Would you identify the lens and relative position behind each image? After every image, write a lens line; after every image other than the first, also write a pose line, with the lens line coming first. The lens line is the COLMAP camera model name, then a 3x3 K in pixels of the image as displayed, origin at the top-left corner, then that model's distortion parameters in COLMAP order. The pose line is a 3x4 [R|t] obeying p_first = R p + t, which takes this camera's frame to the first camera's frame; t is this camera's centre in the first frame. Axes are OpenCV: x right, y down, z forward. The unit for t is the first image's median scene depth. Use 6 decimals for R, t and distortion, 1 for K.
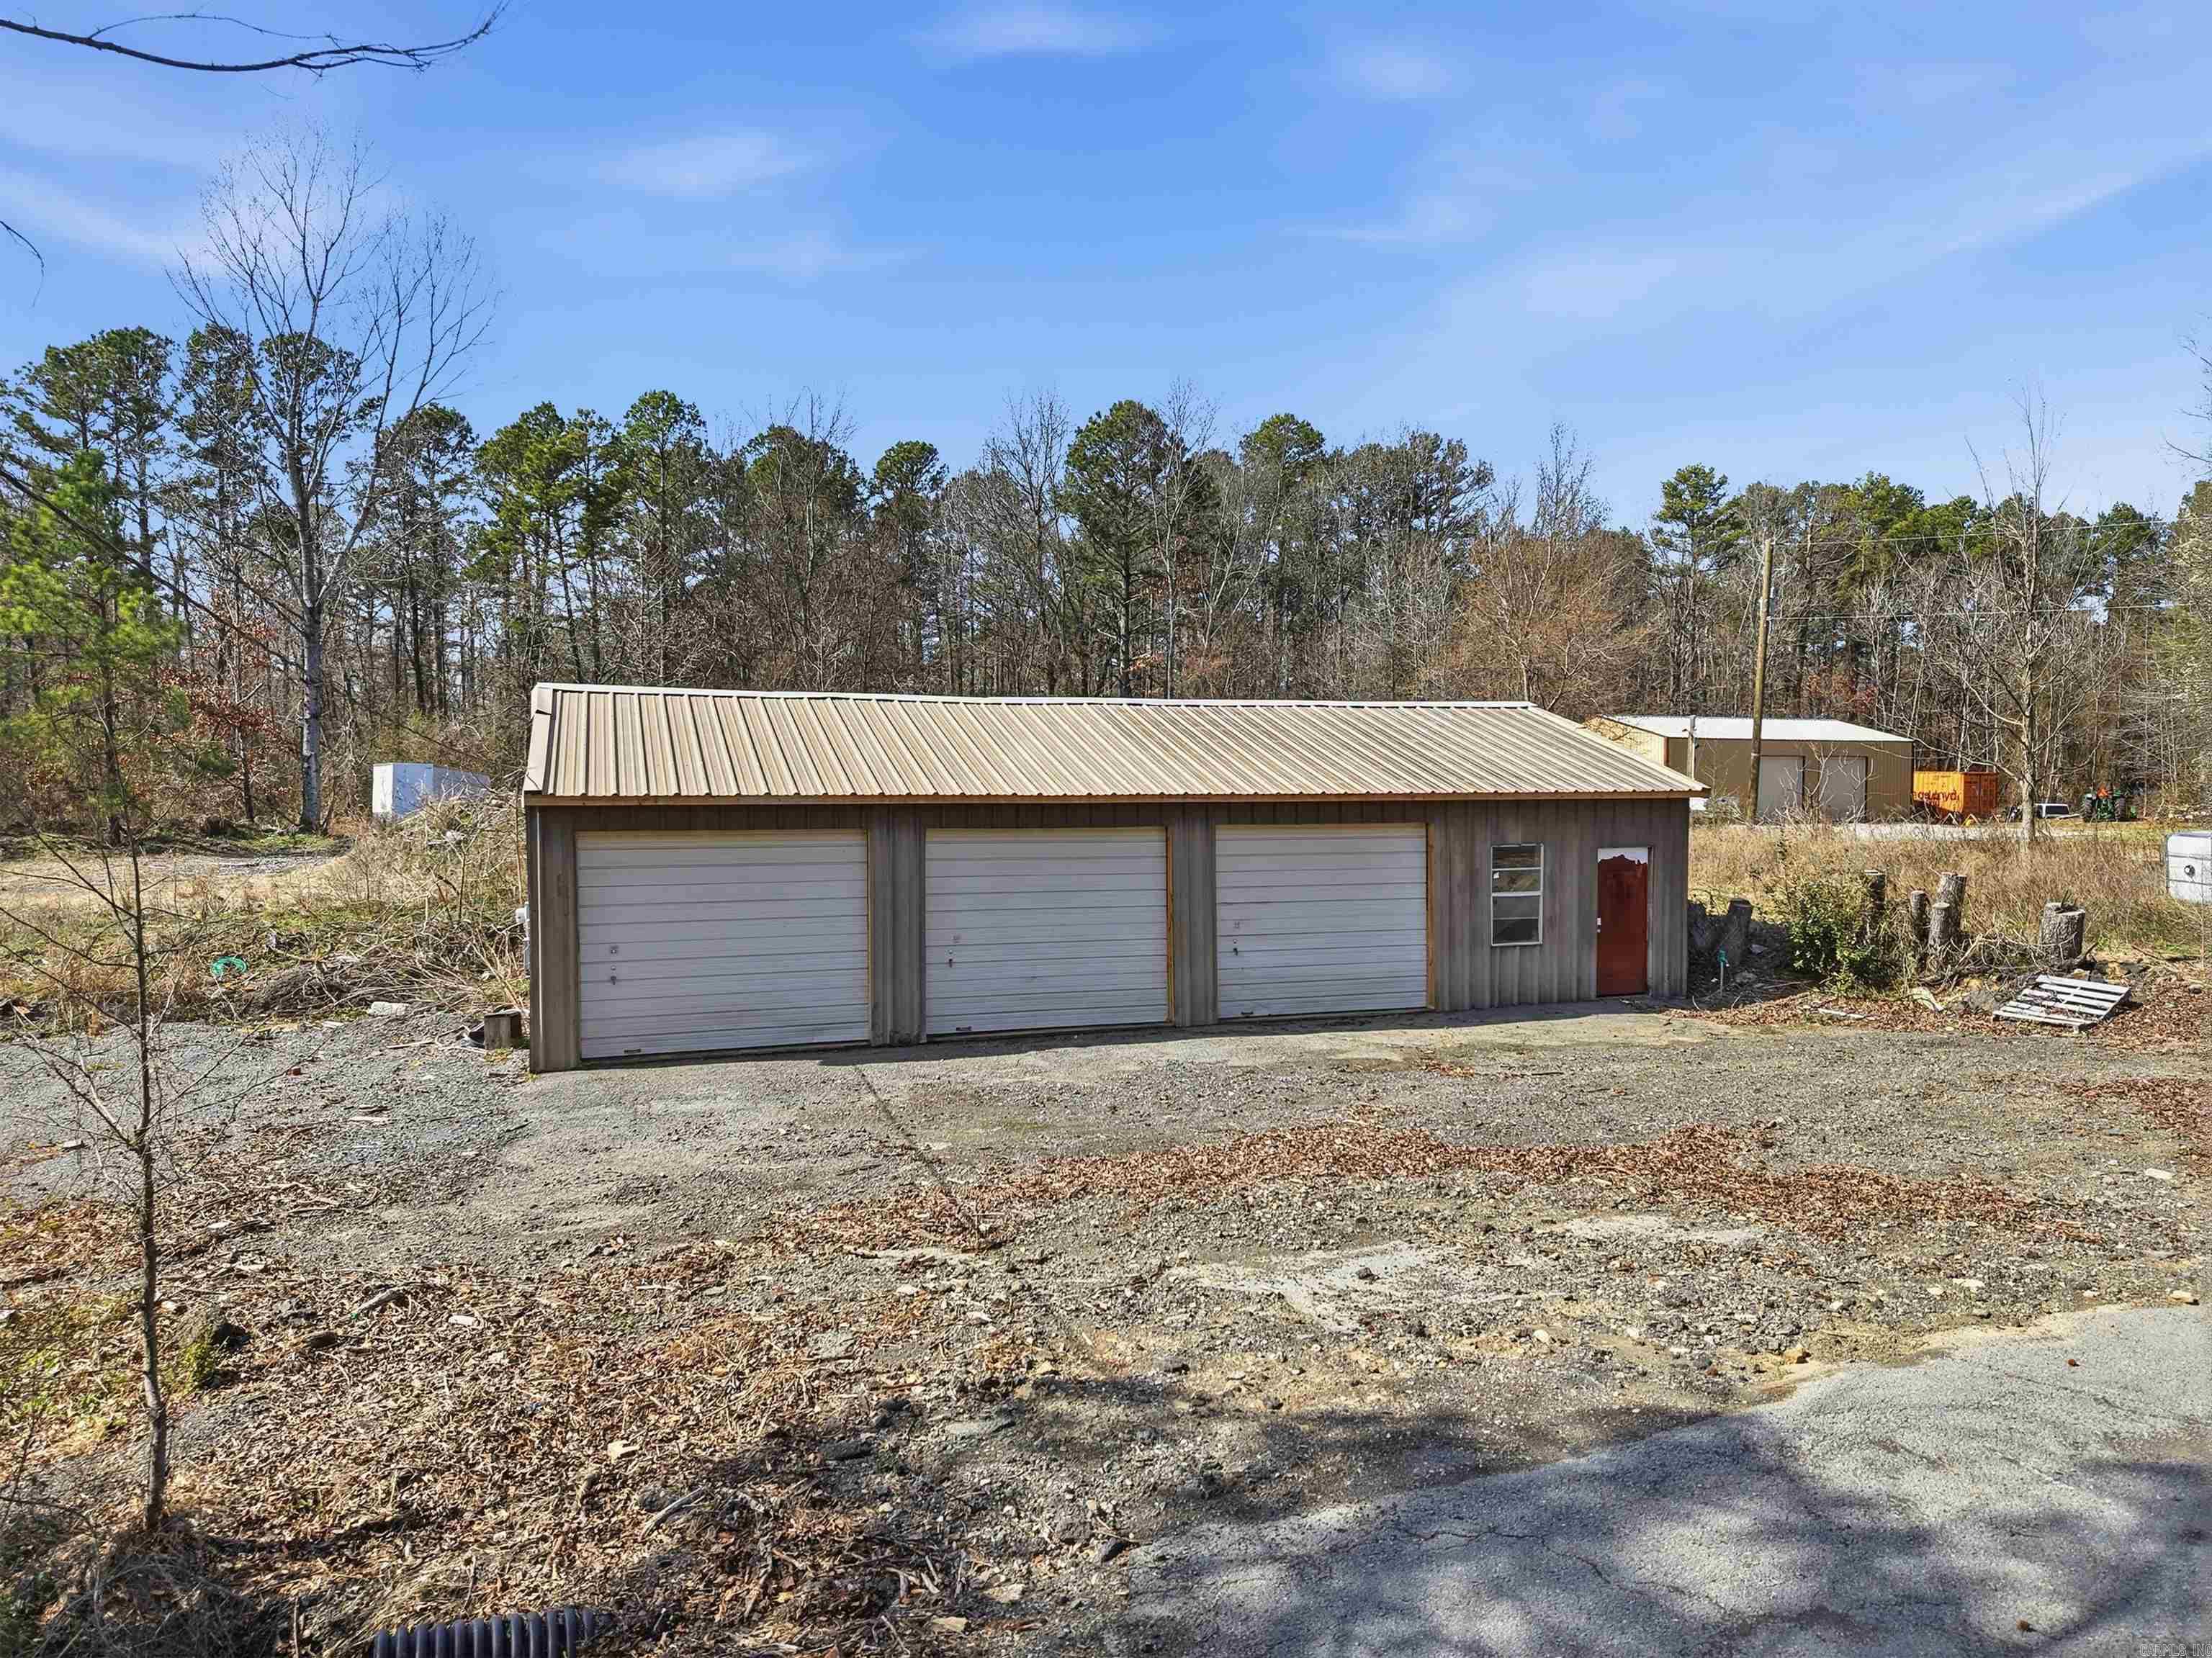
lens RADIAL K [[1473.6, 0, 1106.0], [0, 1473.6, 829.0], [0, 0, 1]] dist [0.033905, -0.030650]
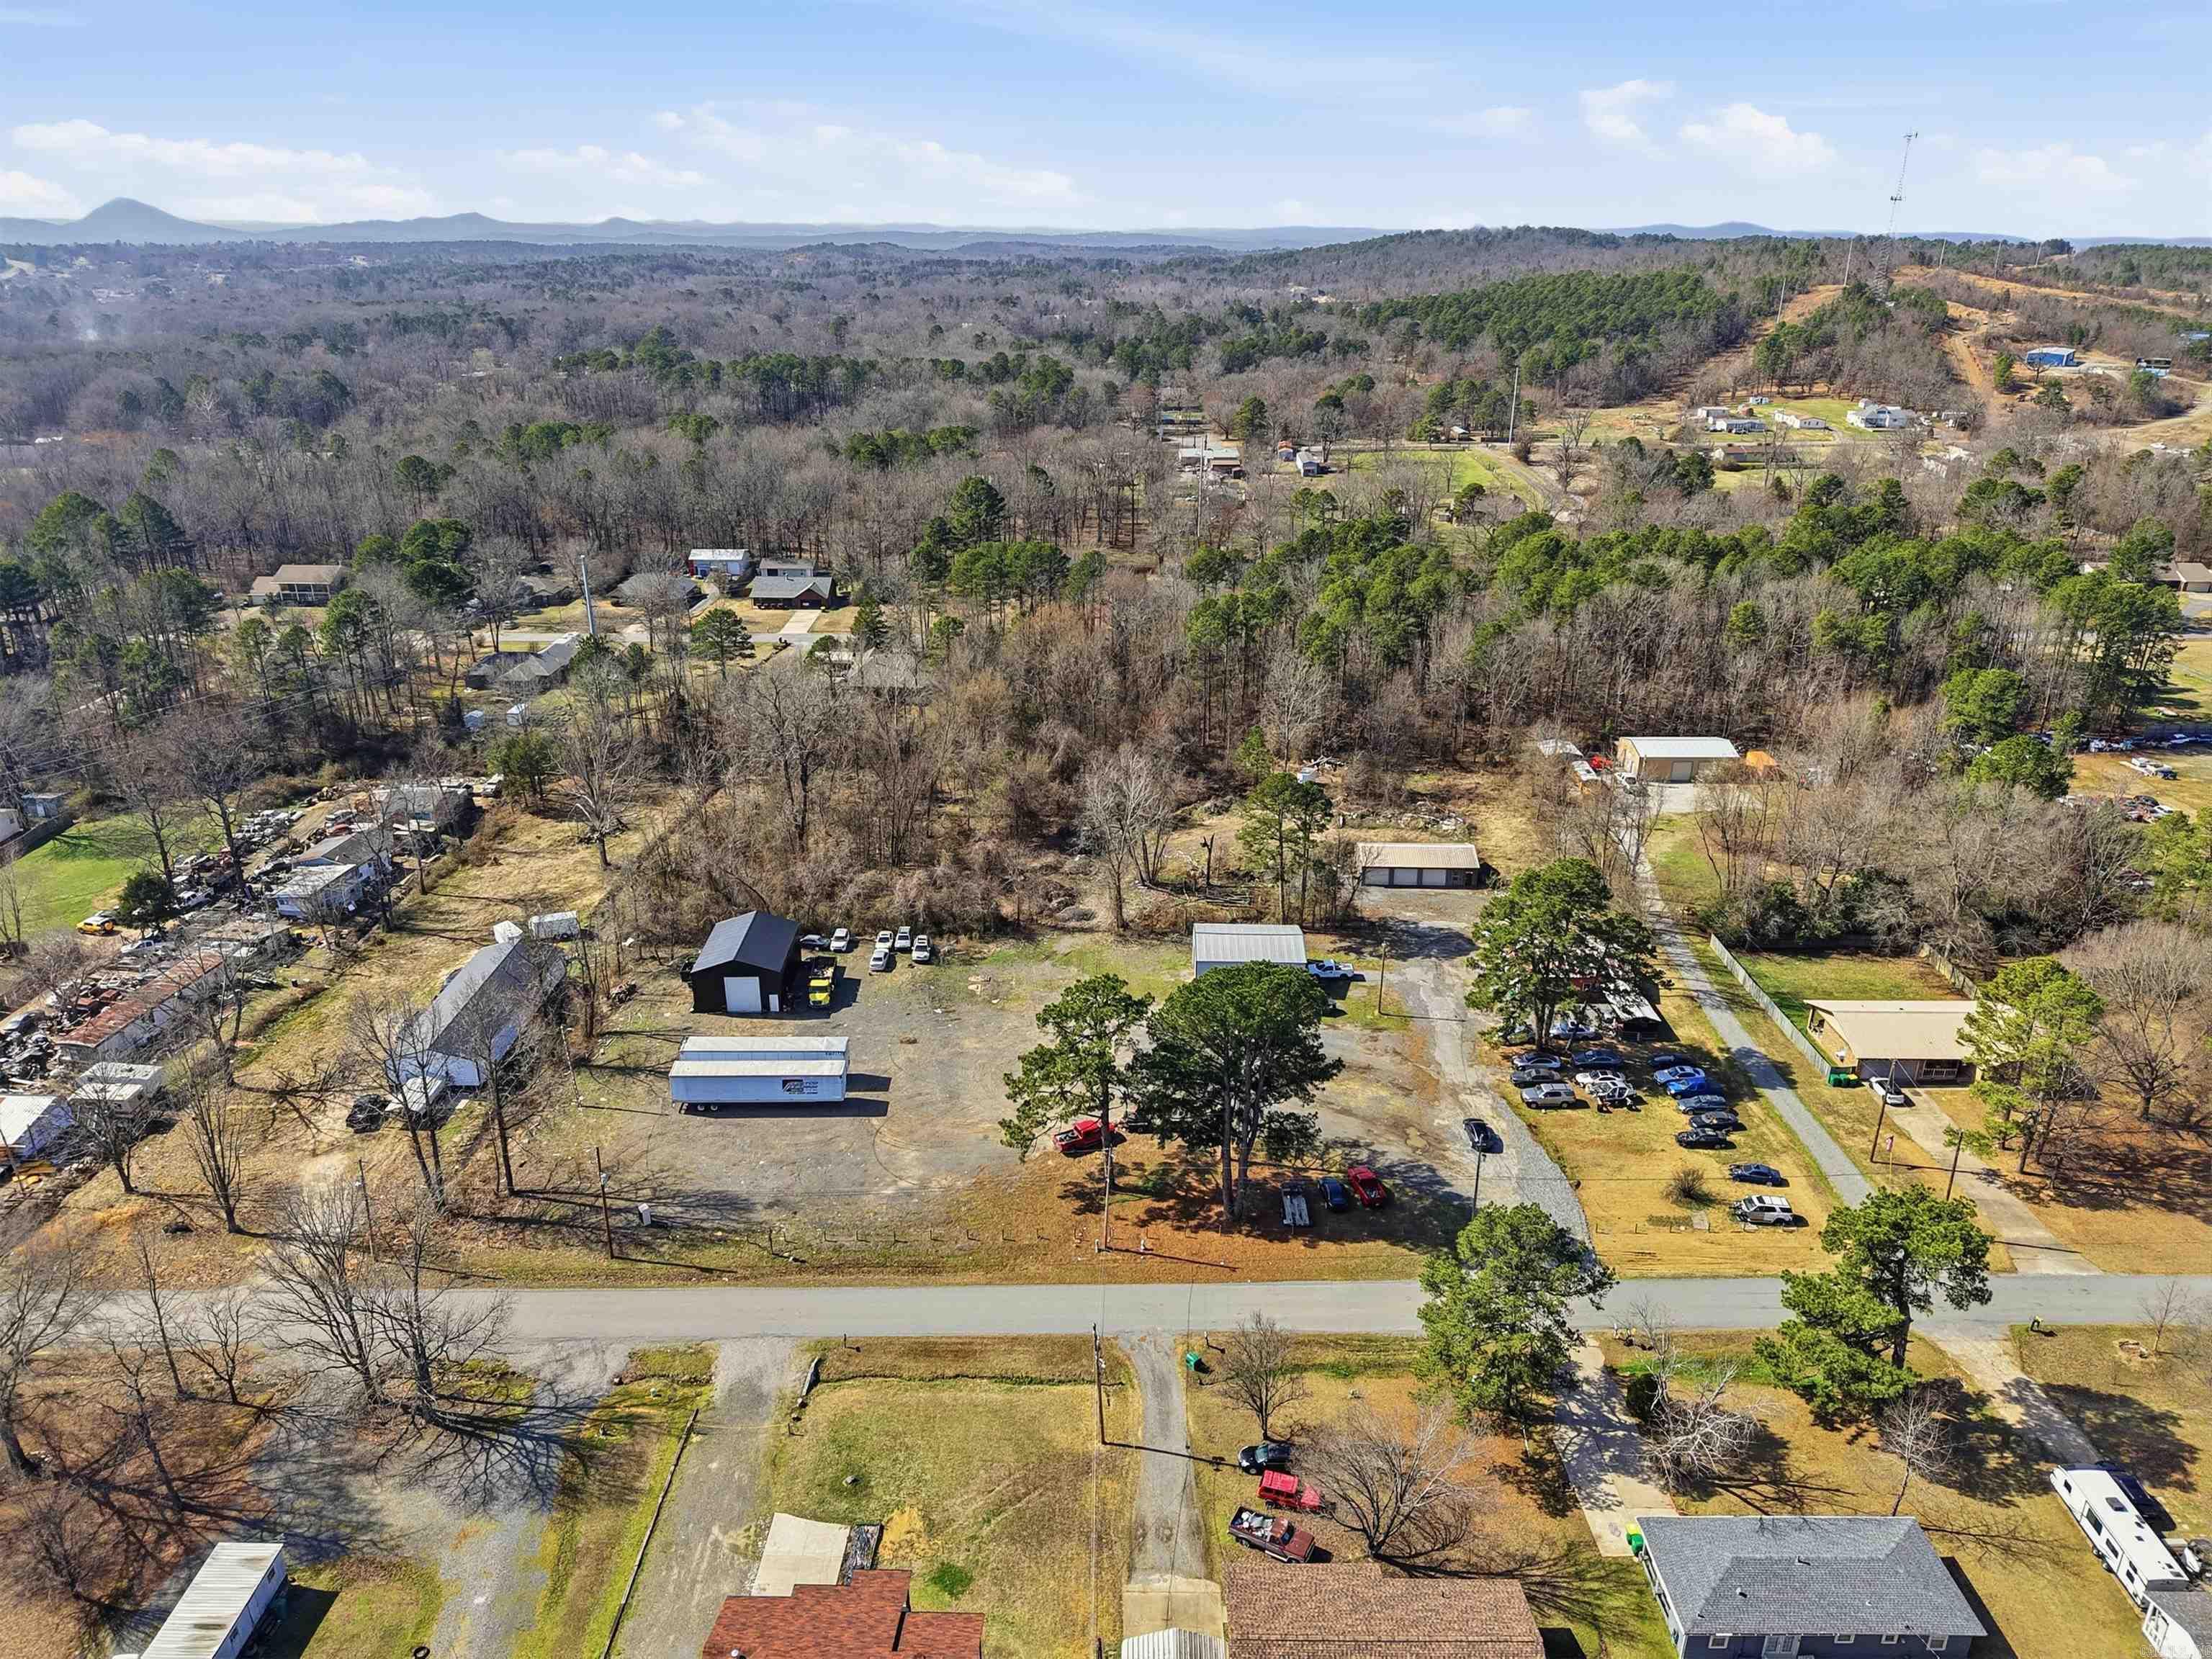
lens RADIAL K [[1473.8, 0, 1106.0], [0, 1473.8, 829.5], [0, 0, 1]] dist [0.033905, -0.030650]
pose [[0.936851, 0.133309, -0.323324, 1.253932], [-0.013202, 0.937322, 0.348214, -3.669740], [0.349479, -0.321956, 0.879891, -8.466133]]
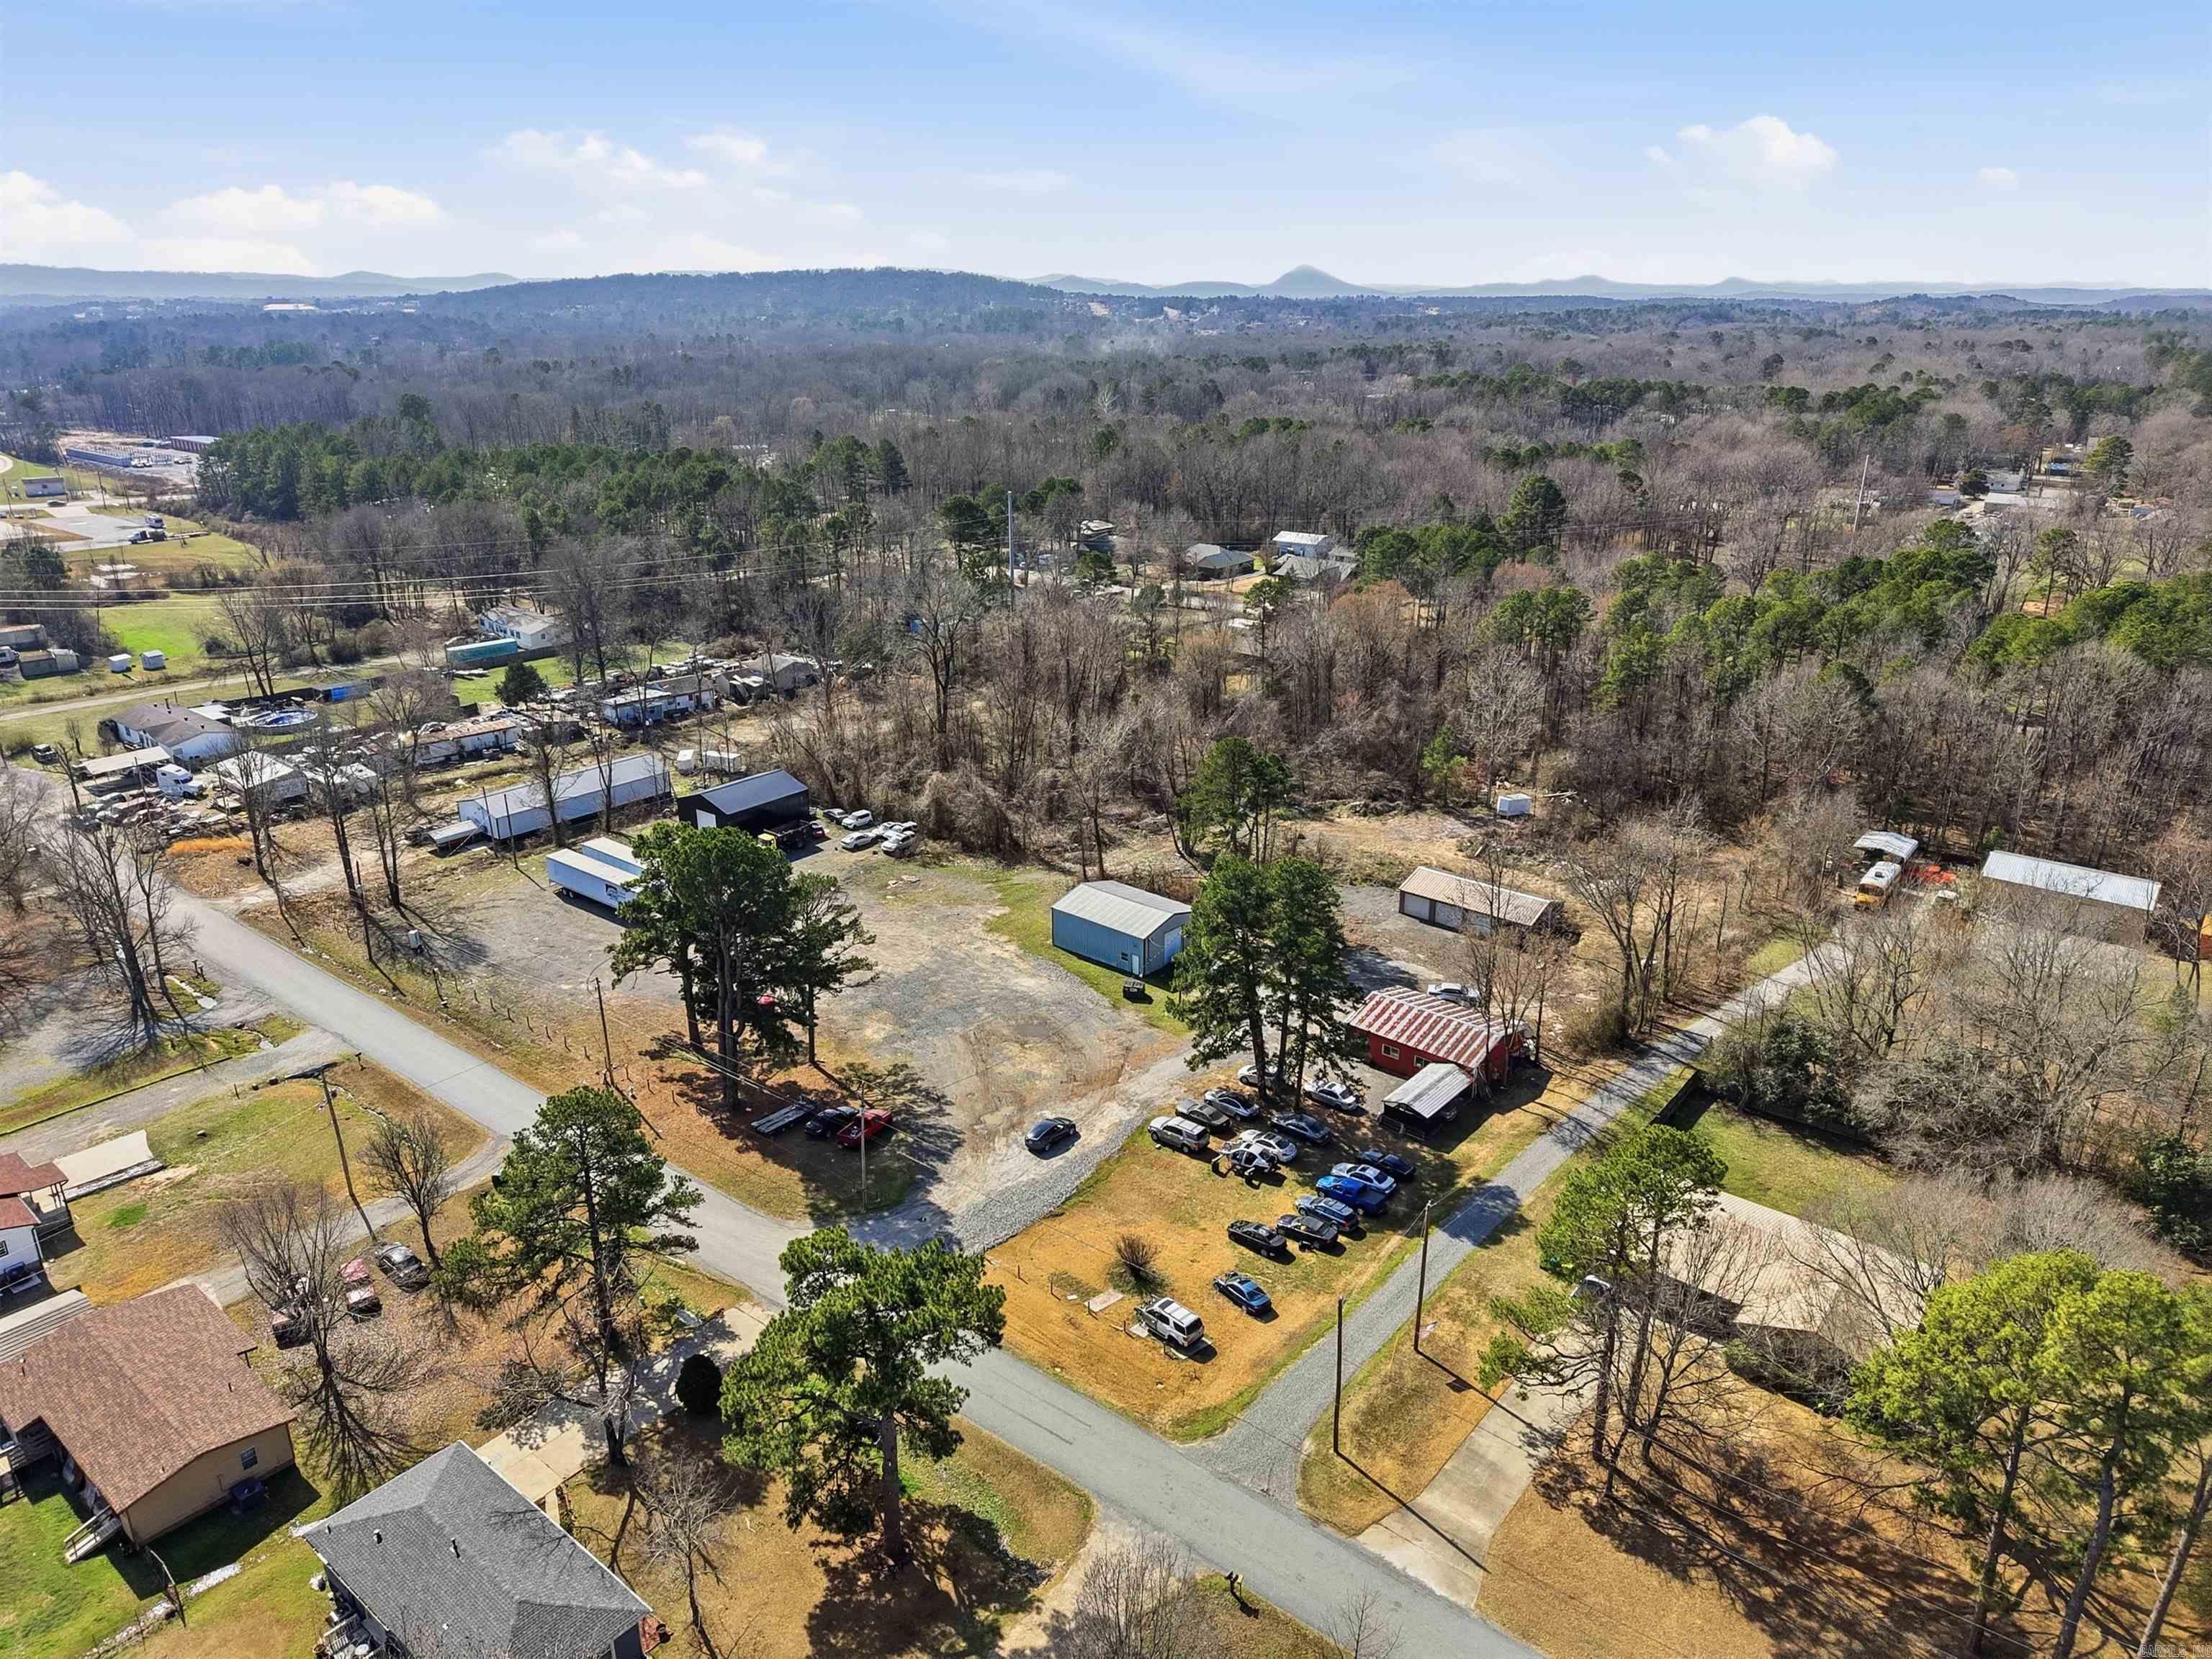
lens RADIAL K [[1468.0, 0, 1106.0], [0, 1468.0, 829.5], [0, 0, 1]] dist [0.055758, -0.063167]
pose [[0.505488, 0.296499, -0.810290, 5.379522], [-0.028773, 0.944374, 0.327613, -2.957920], [0.862354, -0.142290, 0.485901, -4.572720]]
